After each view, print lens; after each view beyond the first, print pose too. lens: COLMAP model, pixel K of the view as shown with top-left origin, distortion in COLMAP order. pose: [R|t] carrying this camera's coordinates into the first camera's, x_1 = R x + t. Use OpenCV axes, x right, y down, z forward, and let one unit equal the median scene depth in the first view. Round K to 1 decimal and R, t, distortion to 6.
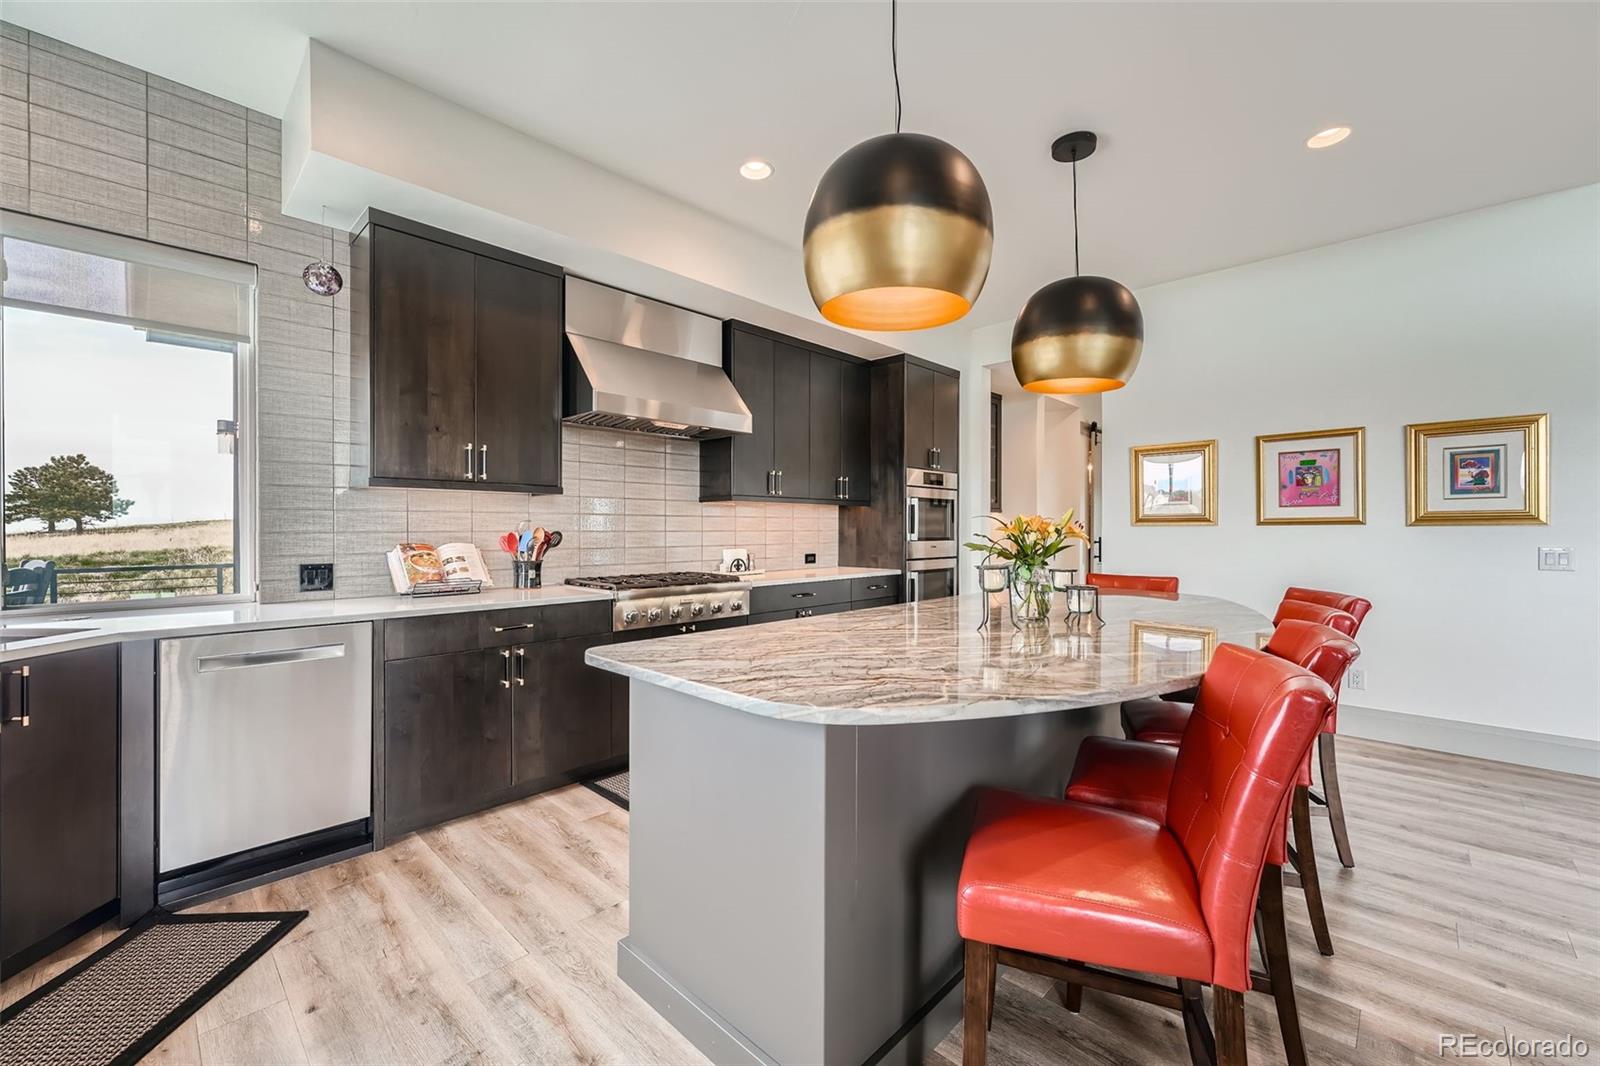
lens RADIAL K [[642.6, 0, 796.2], [0, 642.6, 527.0], [0, 0, 1]] dist [-0.001054, -0.000049]
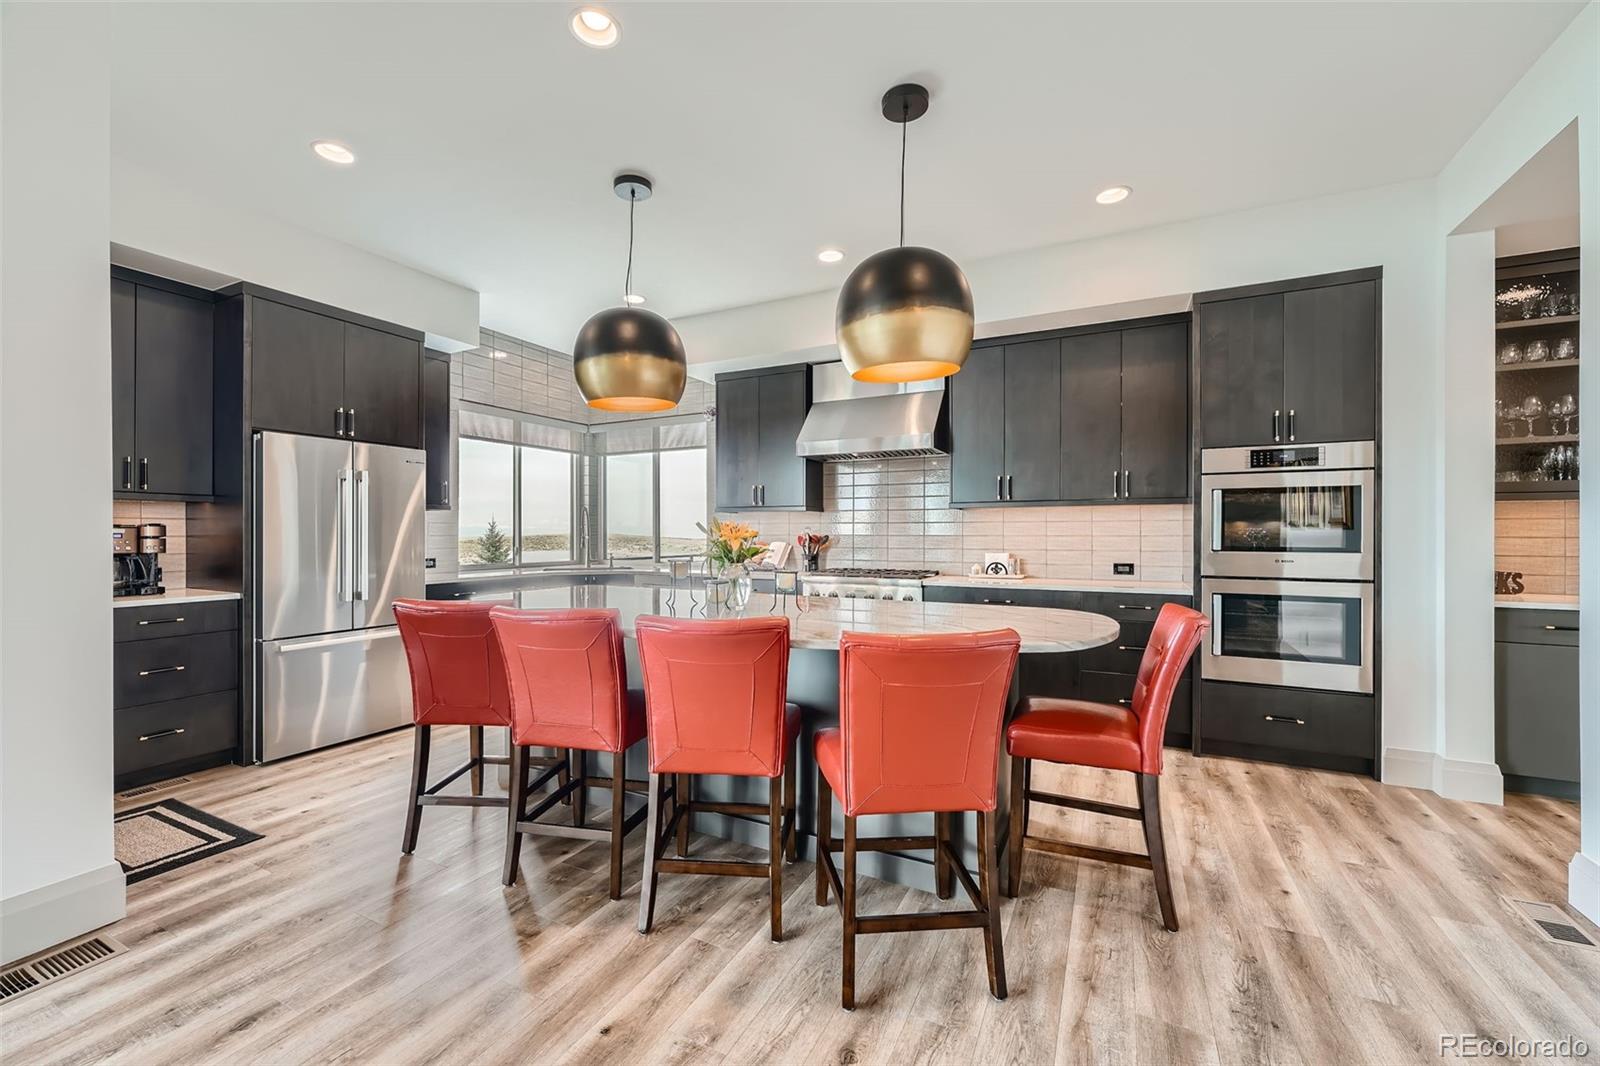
lens RADIAL K [[642.6, 0, 796.9], [0, 642.6, 535.8], [0, 0, 1]] dist [-0.001054, -0.000049]
pose [[0.301802, 0.003739, -0.953363, 0.700585], [0.001293, 0.999990, 0.004331, 0.001421], [0.953370, -0.002540, 0.301794, 0.339291]]
